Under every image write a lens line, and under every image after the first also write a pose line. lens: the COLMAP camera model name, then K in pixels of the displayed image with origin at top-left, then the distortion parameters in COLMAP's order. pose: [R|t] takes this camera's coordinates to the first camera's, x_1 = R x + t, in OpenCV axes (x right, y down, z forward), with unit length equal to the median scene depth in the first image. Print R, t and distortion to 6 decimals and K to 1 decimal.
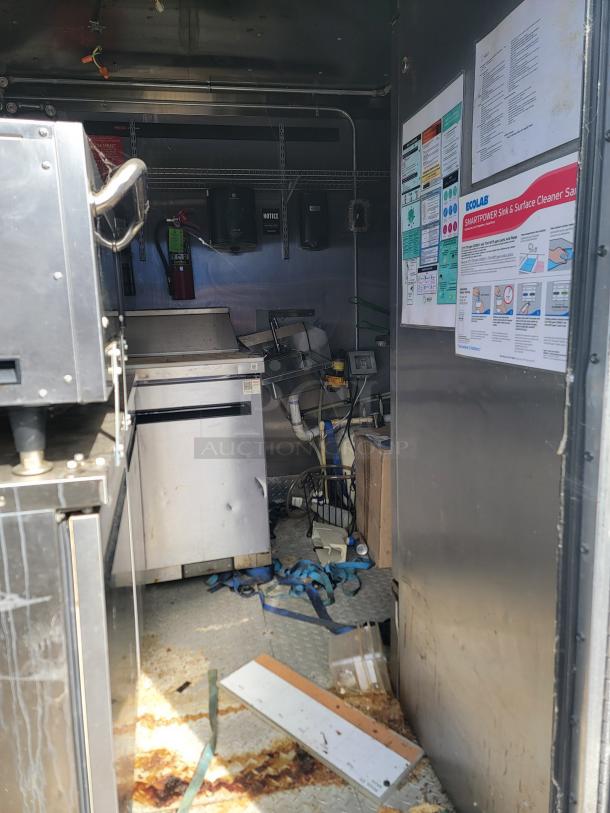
lens RADIAL K [[601.3, 0, 302.9], [0, 601.3, 407.7], [0, 0, 1]] dist [0.068465, -0.016026]
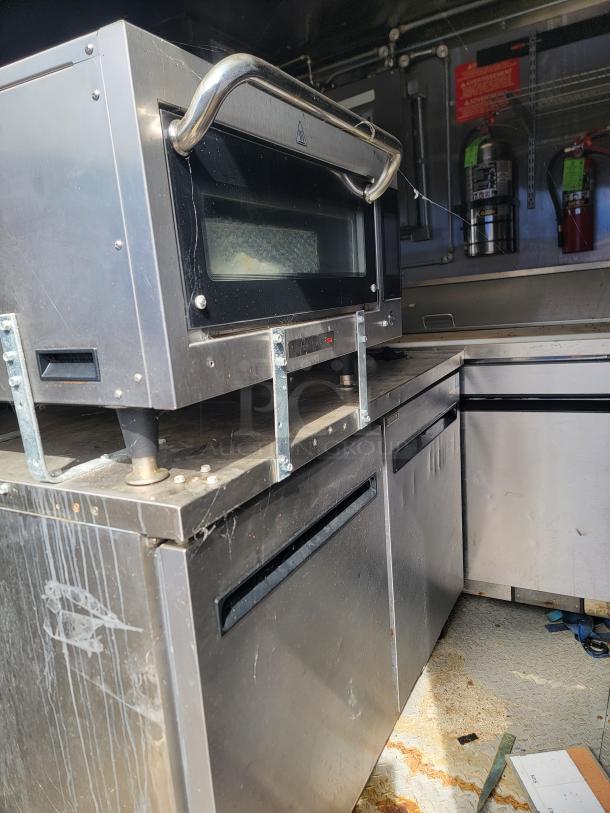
lens RADIAL K [[587.1, 0, 293.2], [0, 587.1, 414.2], [0, 0, 1]] dist [0.043875, -0.033468]
pose [[0.717014, 0.116534, -0.687249, 0.131708], [-0.060706, 0.992620, 0.104979, -0.043239], [0.694410, -0.033551, 0.718797, 0.276897]]
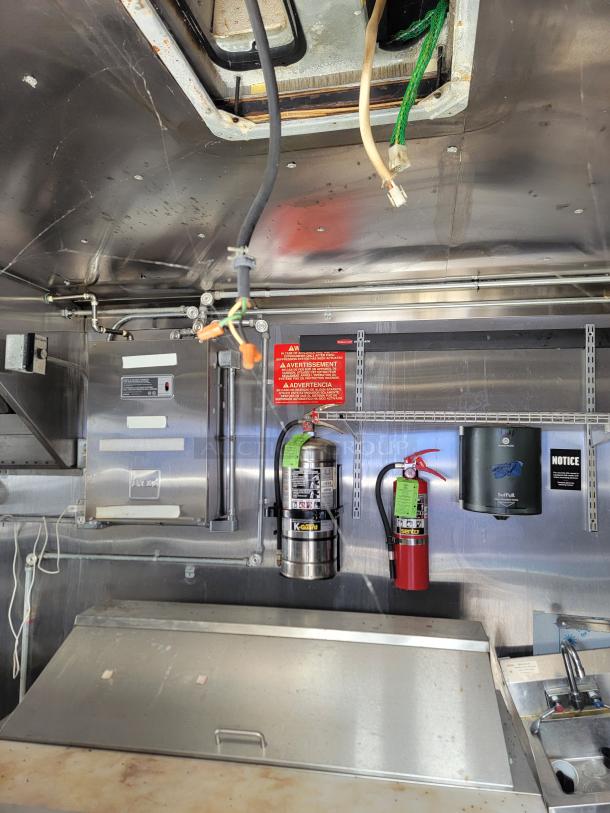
lens RADIAL K [[561.0, 0, 307.8], [0, 561.0, 408.2], [0, 0, 1]] dist [0.064040, -0.045255]
pose [[0.918201, 0.025745, -0.395278, -0.101556], [-0.119302, 0.969525, -0.213984, -0.326813], [0.377723, 0.243638, 0.893289, 0.571299]]
